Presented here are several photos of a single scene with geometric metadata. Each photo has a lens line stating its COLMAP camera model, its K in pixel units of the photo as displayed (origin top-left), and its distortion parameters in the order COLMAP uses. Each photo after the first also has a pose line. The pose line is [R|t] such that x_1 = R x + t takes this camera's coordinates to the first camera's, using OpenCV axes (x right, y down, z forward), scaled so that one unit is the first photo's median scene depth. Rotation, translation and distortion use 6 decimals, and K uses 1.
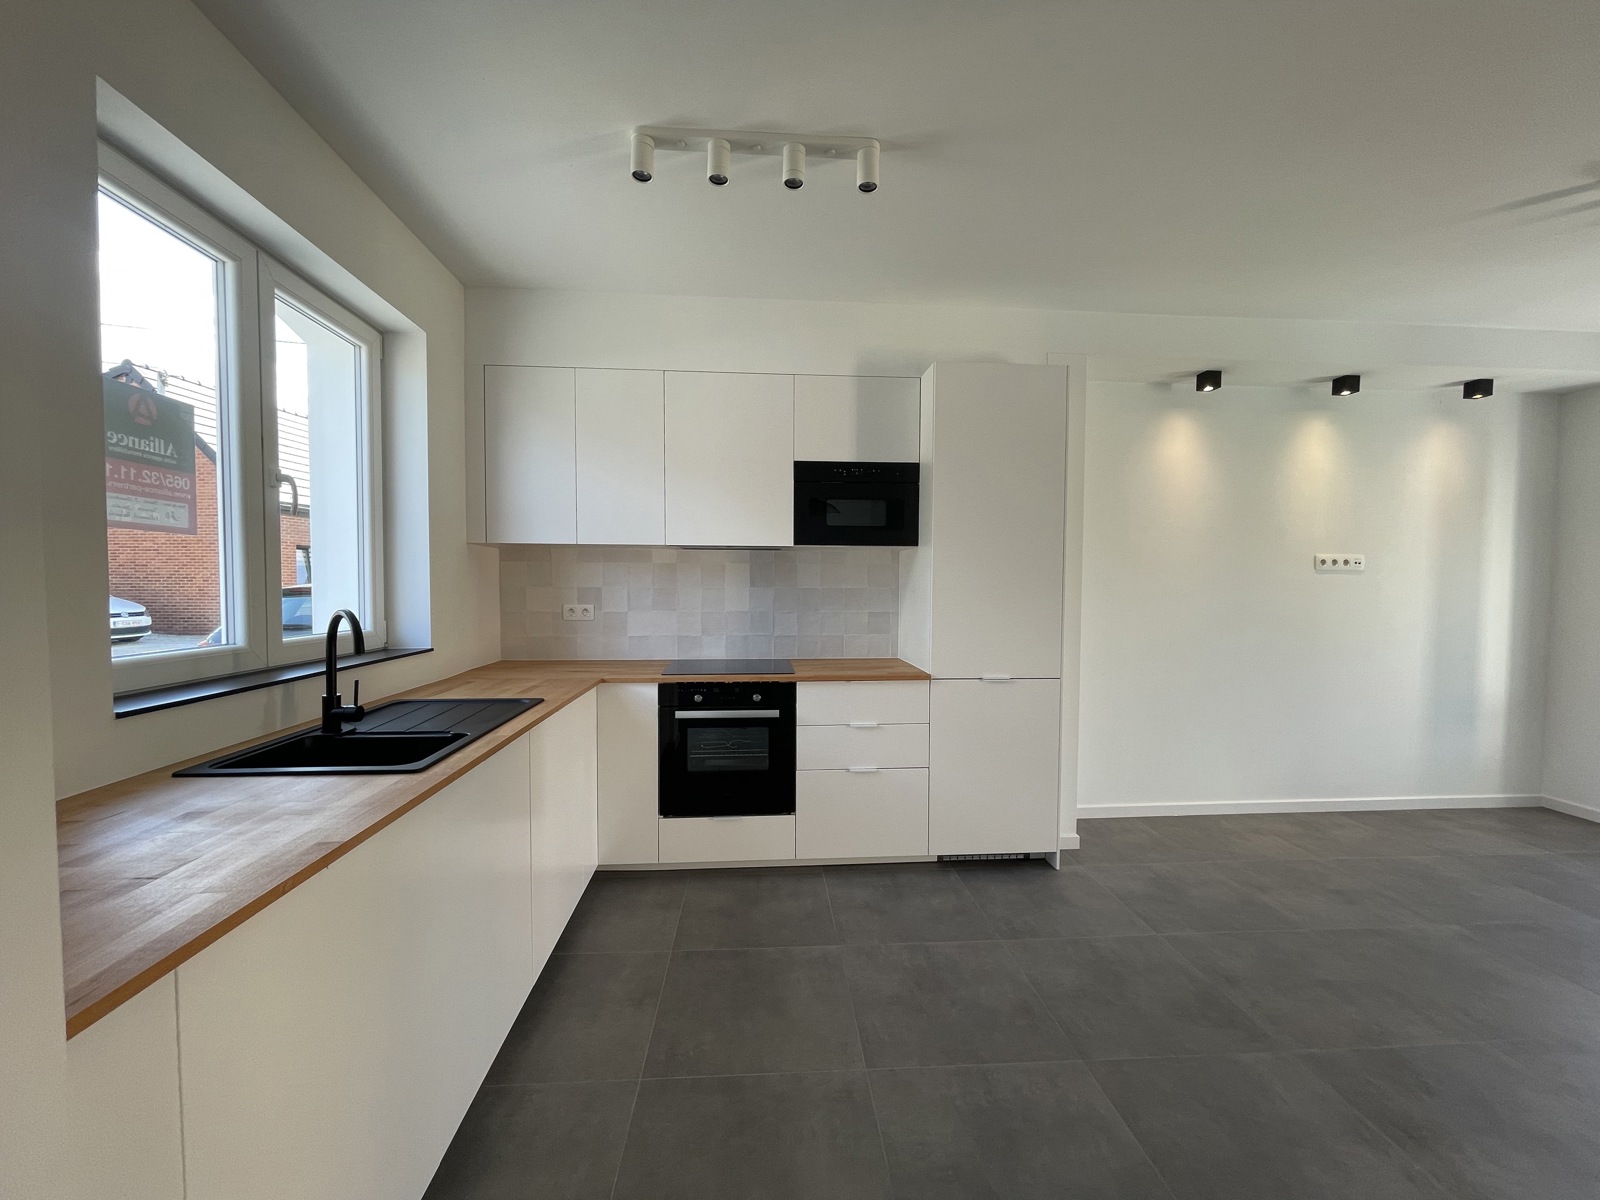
lens RADIAL K [[647.7, 0, 802.3], [0, 647.7, 608.4], [0, 0, 1]] dist [-0.001019, 0.000055]
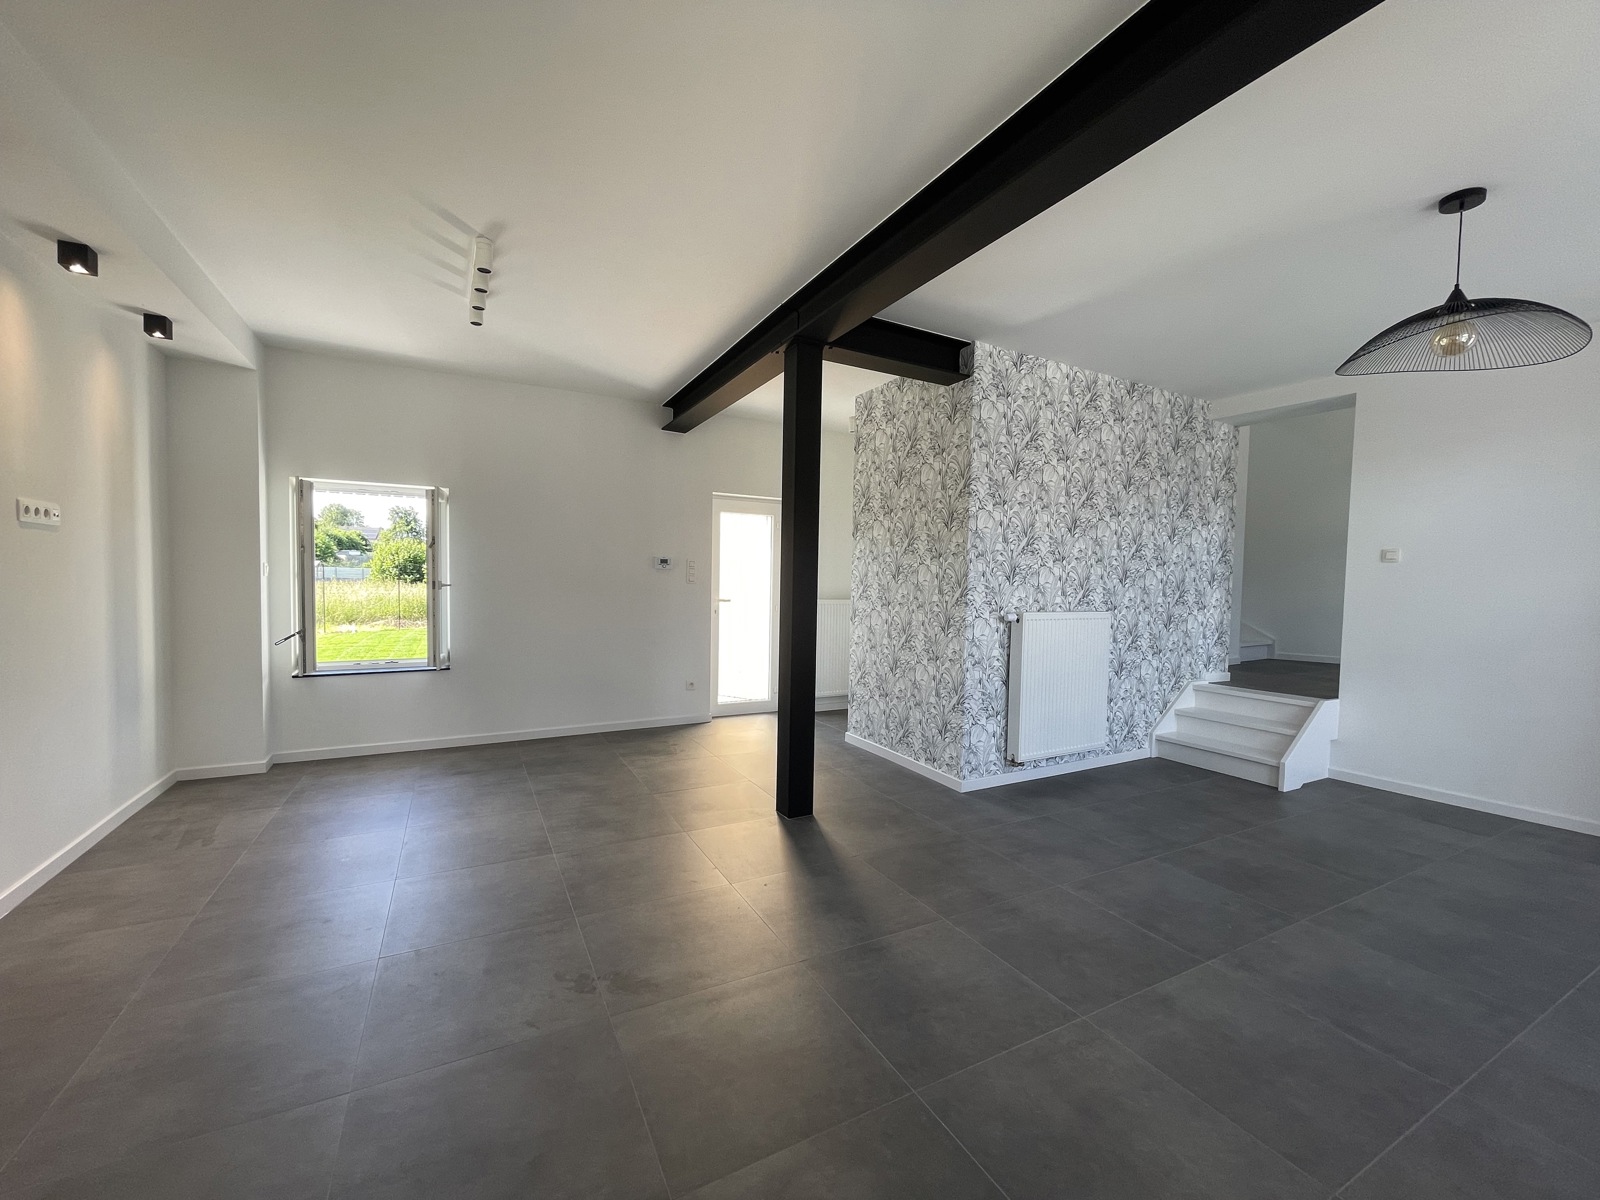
lens RADIAL K [[647.7, 0, 802.3], [0, 647.7, 608.4], [0, 0, 1]] dist [-0.001019, 0.000055]
pose [[-0.408371, -0.050660, 0.911409, -0.154442], [0.016598, 0.997882, 0.062904, 0.000207], [-0.912665, 0.040815, -0.406665, 0.695101]]
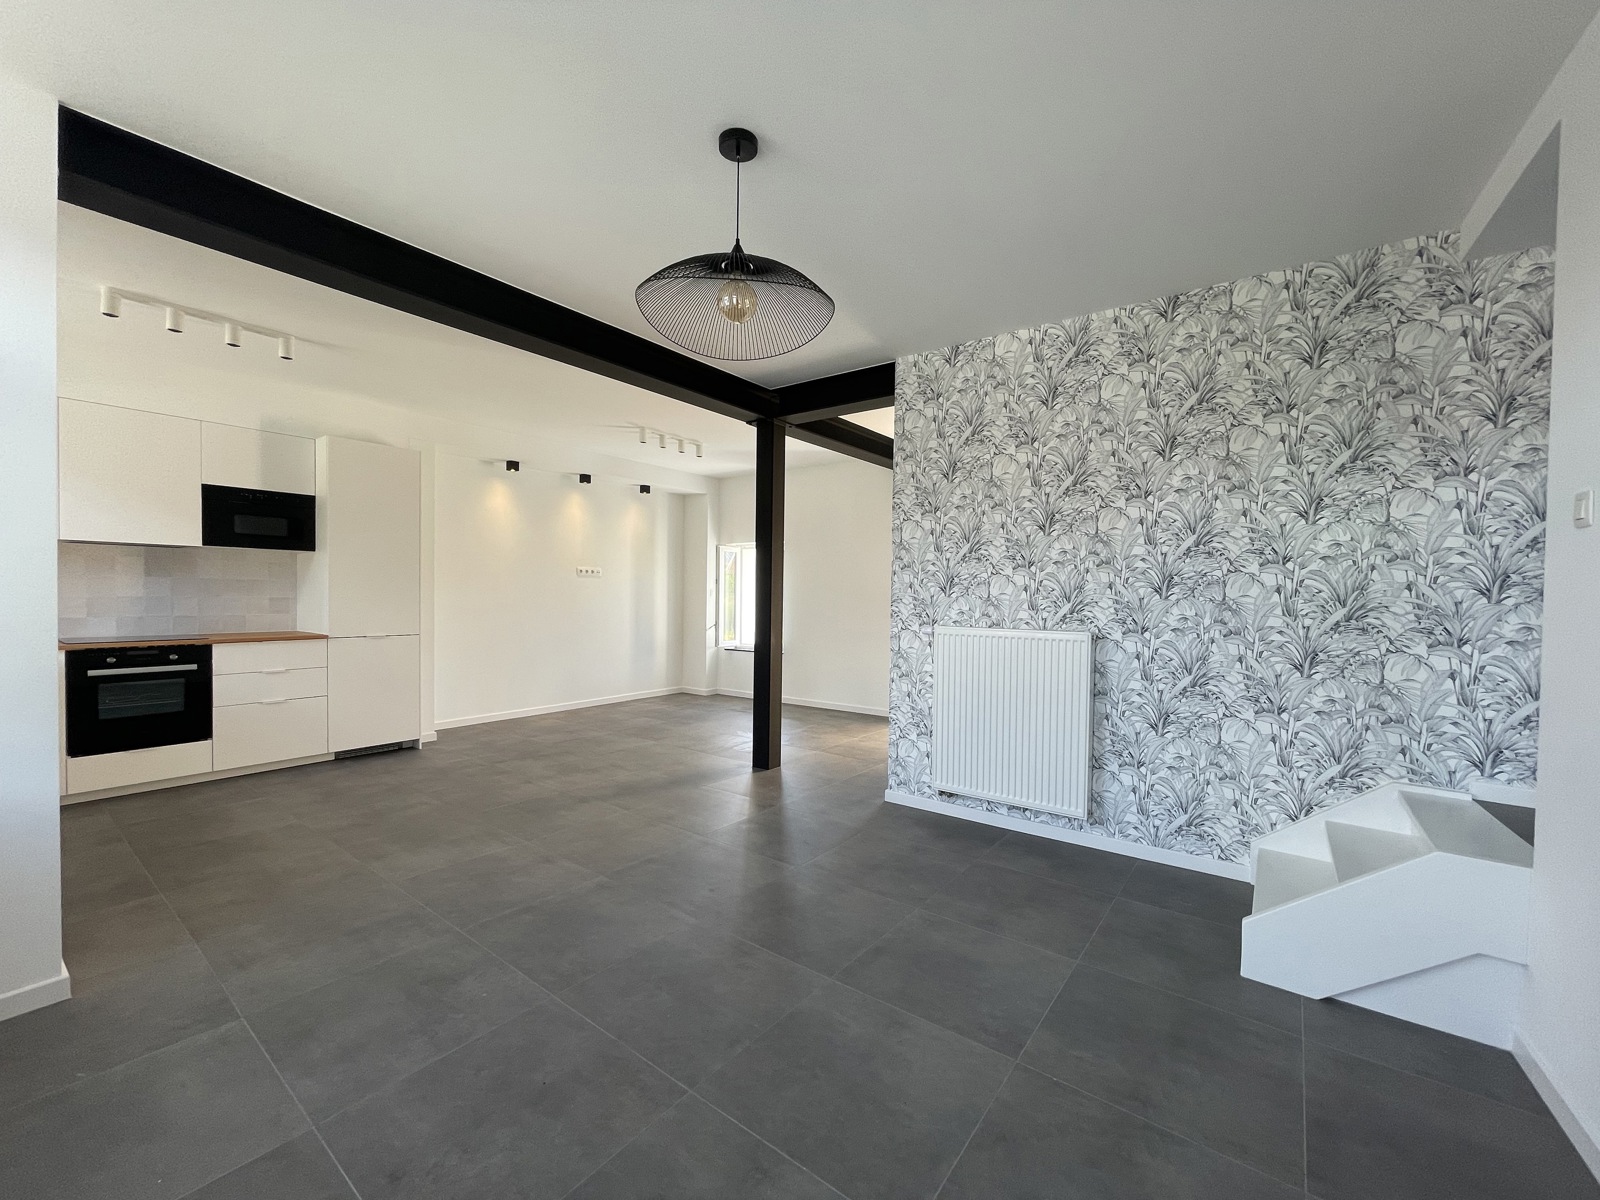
lens RADIAL K [[647.7, 0, 802.3], [0, 647.7, 608.4], [0, 0, 1]] dist [-0.001019, 0.000055]
pose [[0.656248, -0.011999, 0.754450, -0.221715], [0.020044, 0.999798, -0.001533, 0.063010], [-0.754279, 0.016129, 0.656356, -0.865906]]
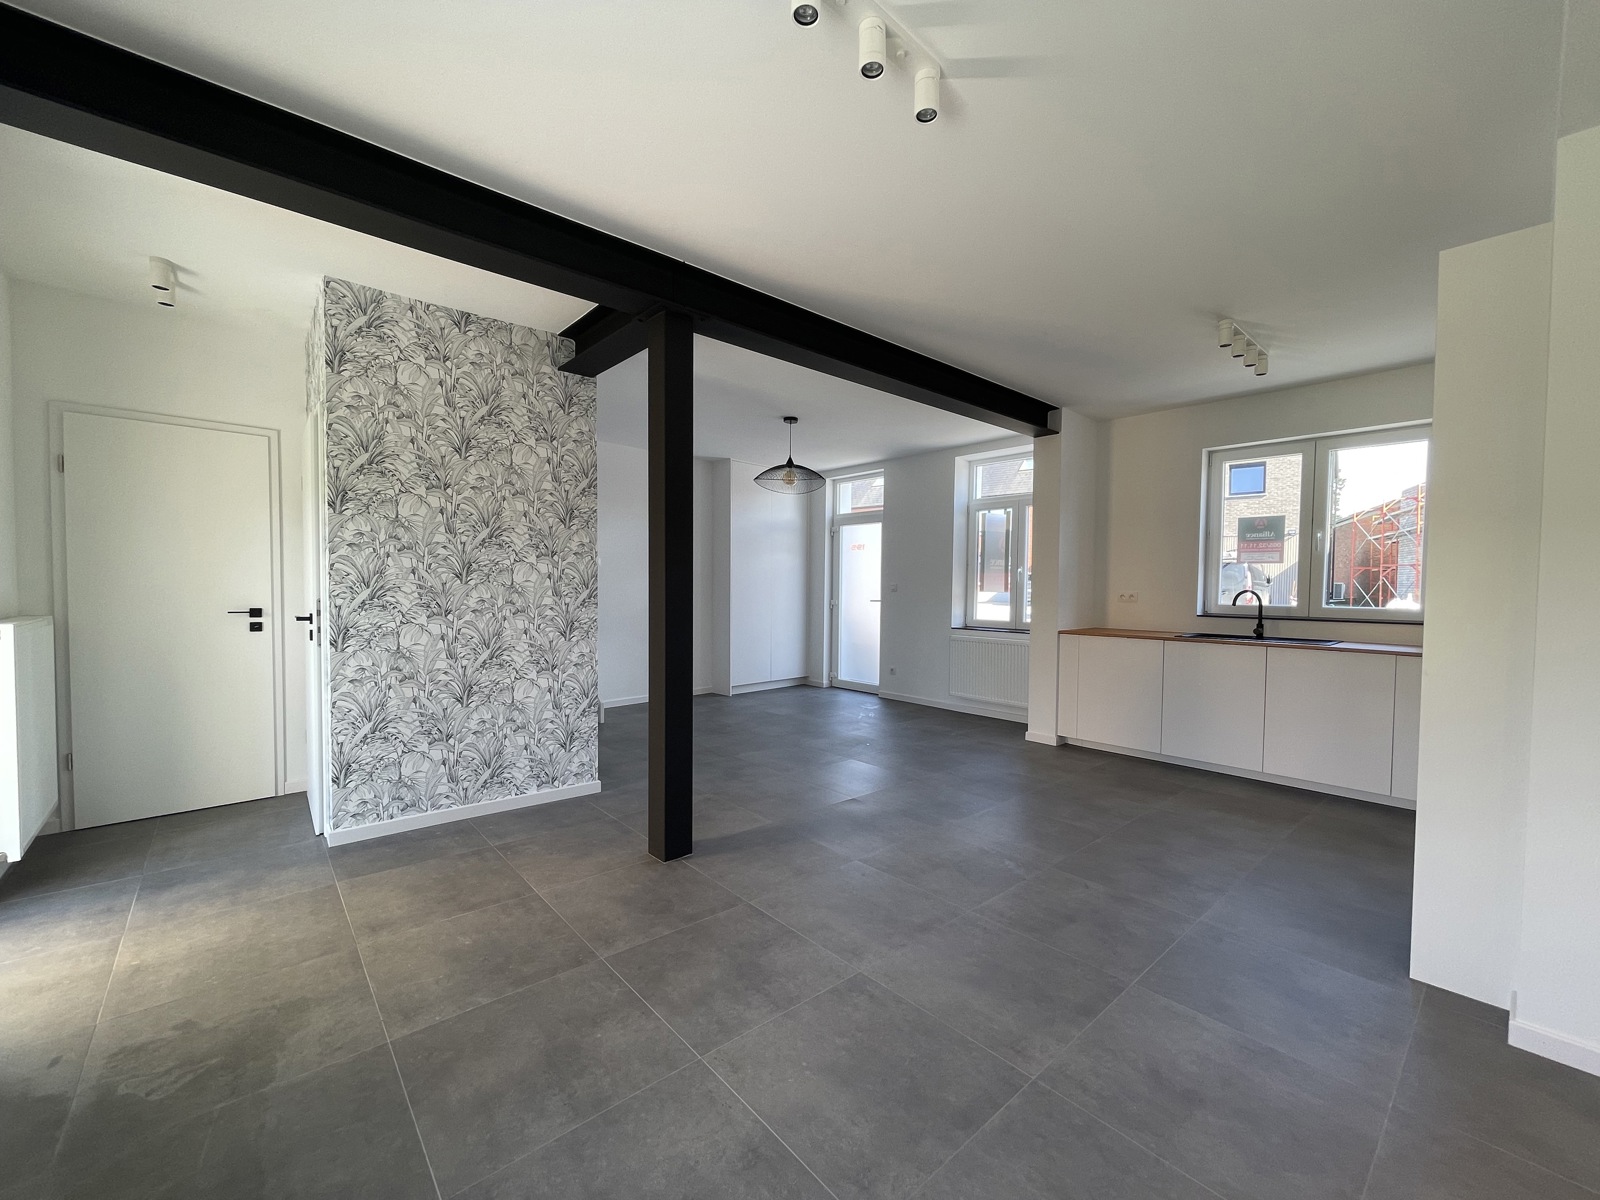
lens RADIAL K [[647.7, 0, 802.3], [0, 647.7, 608.4], [0, 0, 1]] dist [-0.001019, 0.000055]
pose [[-0.792442, 0.007832, -0.609897, 1.364287], [-0.037554, 0.997394, 0.061601, -0.010364], [0.608790, 0.071719, -0.790083, 1.150489]]
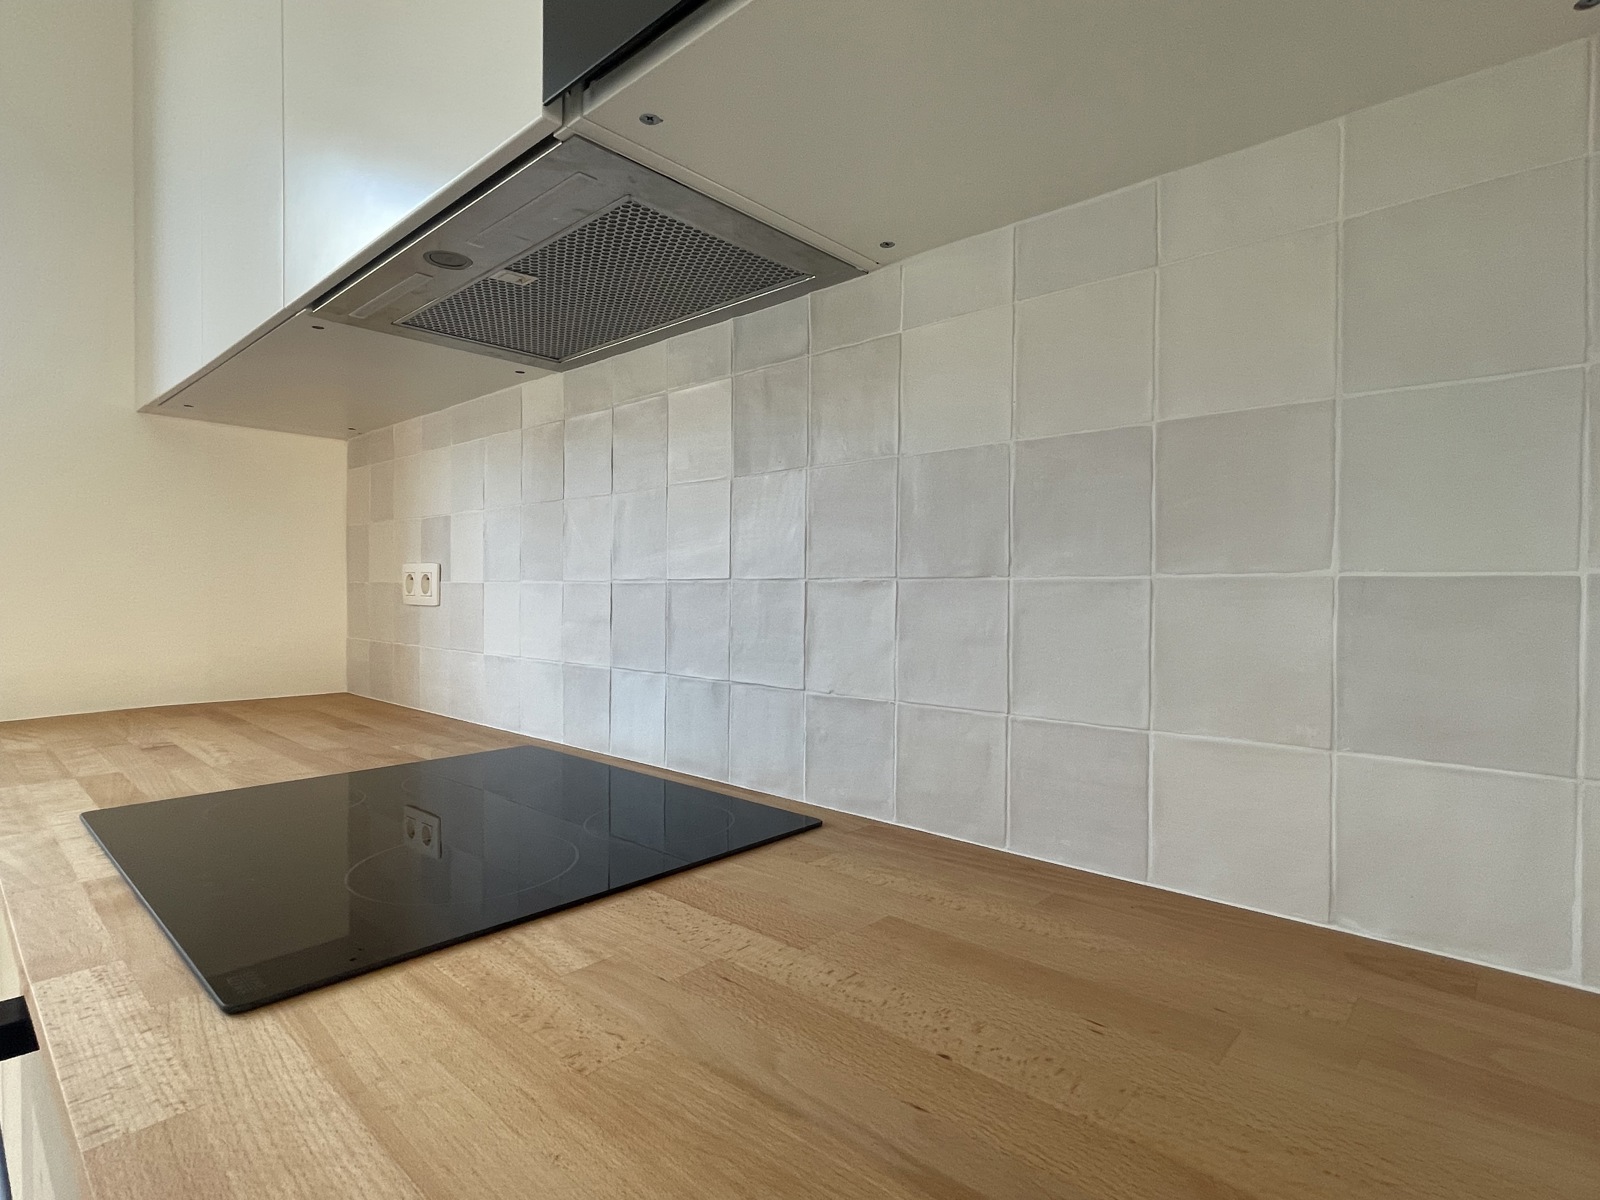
lens RADIAL K [[804.6, 0, 800.0], [0, 804.6, 600.0], [0, 0, 1]] dist [0.023618, 0.000020]
pose [[0.685636, 0.008331, -0.727896, 0.174705], [-0.032023, 0.999312, -0.018726, 0.019614], [0.727239, 0.036148, 0.685431, 0.966804]]
